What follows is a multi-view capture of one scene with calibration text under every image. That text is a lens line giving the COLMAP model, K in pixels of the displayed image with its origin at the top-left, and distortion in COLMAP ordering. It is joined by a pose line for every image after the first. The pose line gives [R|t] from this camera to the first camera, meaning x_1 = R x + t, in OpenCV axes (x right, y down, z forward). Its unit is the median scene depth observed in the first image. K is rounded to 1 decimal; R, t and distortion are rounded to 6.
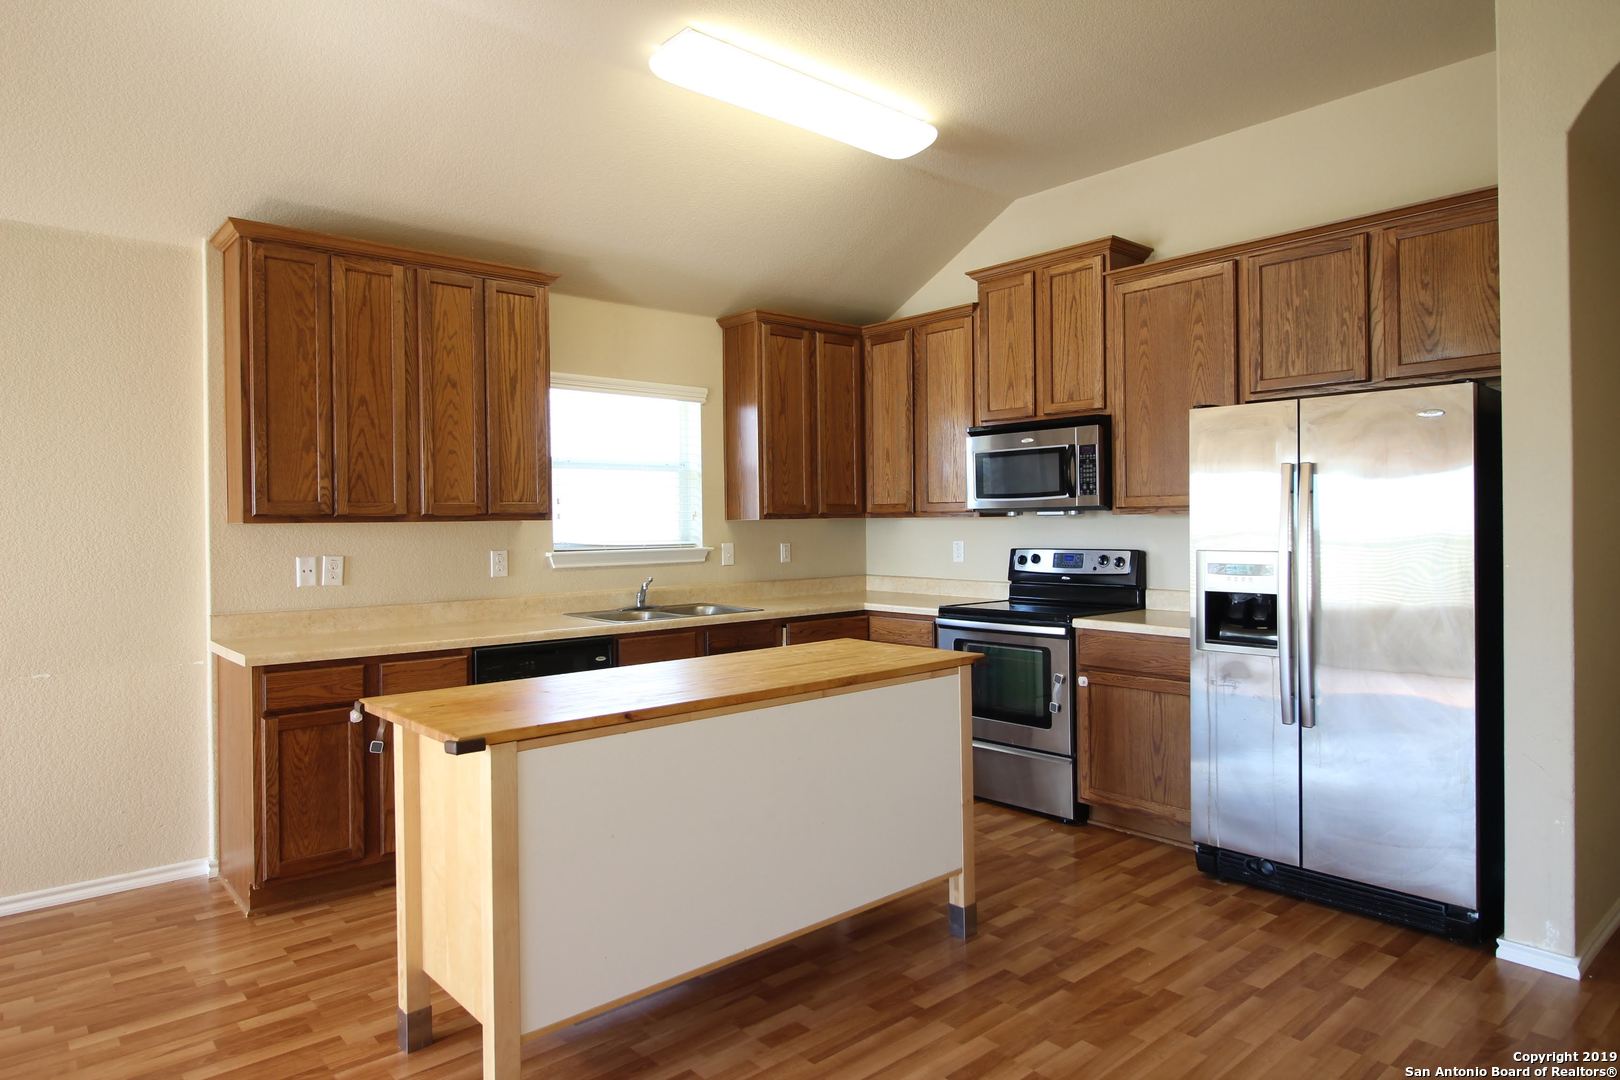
lens RADIAL K [[977.1, 0, 810.5], [0, 977.1, 529.5], [0, 0, 1]] dist [0.002919, -0.005778]
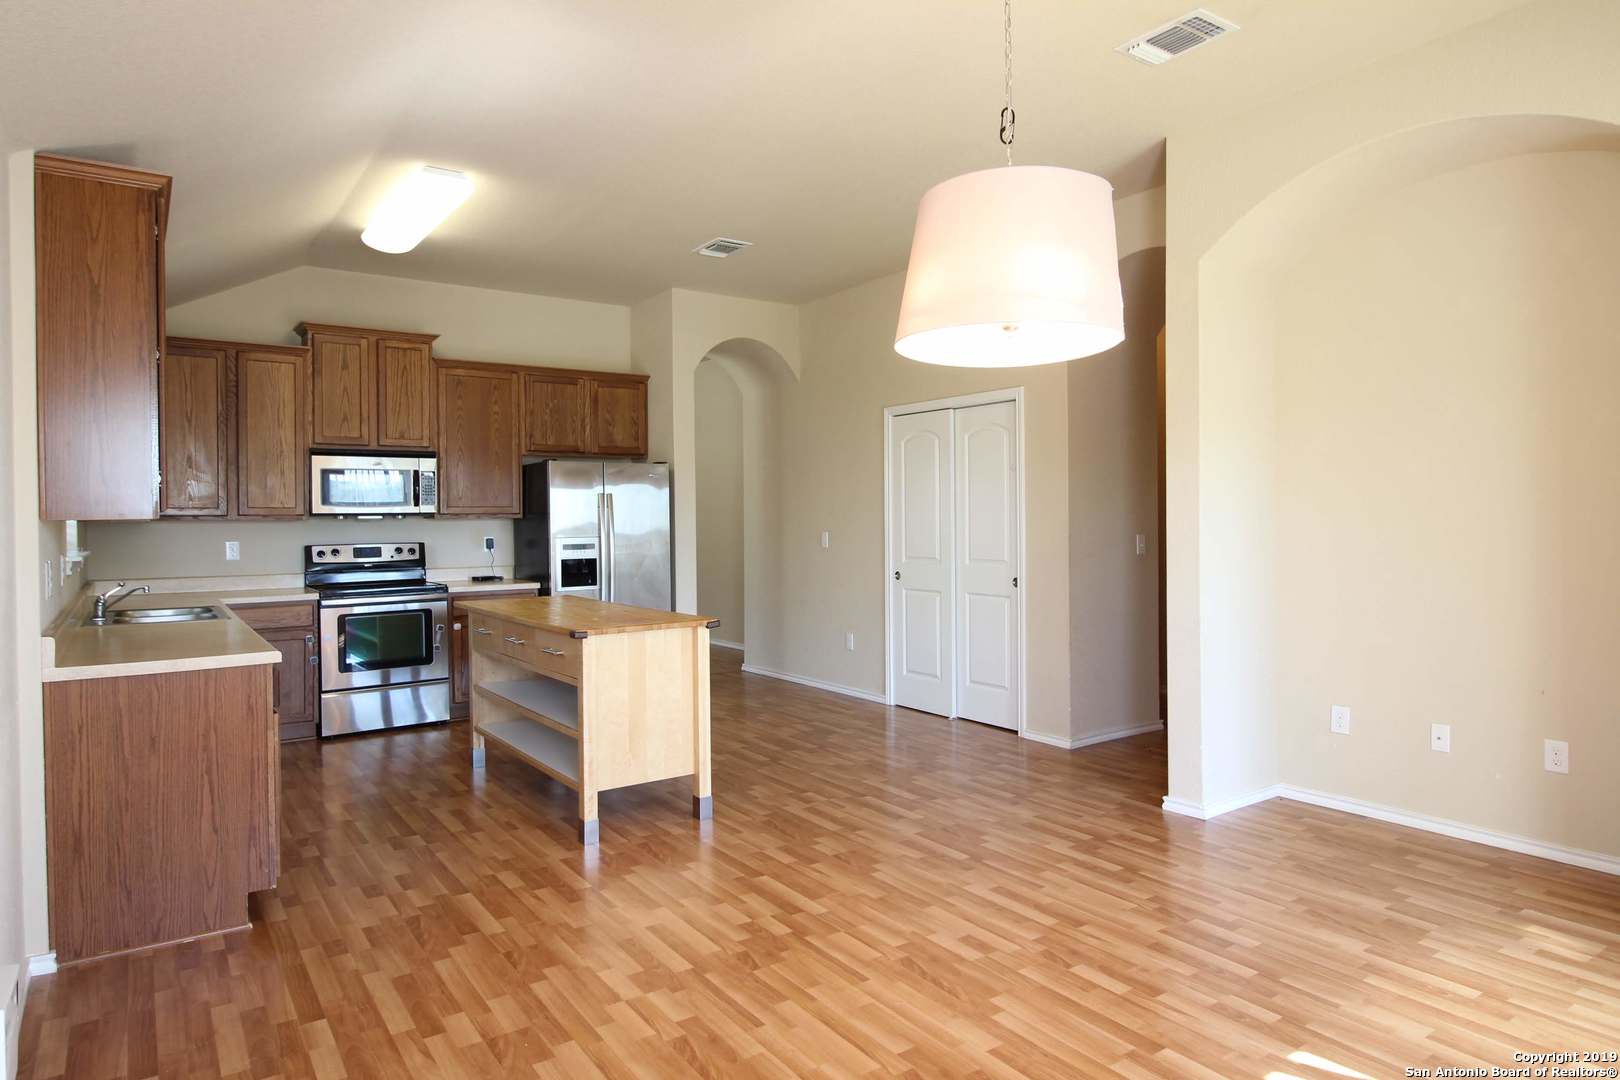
lens RADIAL K [[977.1, 0, 808.9], [0, 977.1, 534.1], [0, 0, 1]] dist [0.002919, -0.005778]
pose [[0.117471, -0.008602, 0.993039, -1.065184], [0.015245, 0.999860, 0.006858, 0.006706], [-0.992959, 0.014333, 0.117586, 0.241958]]
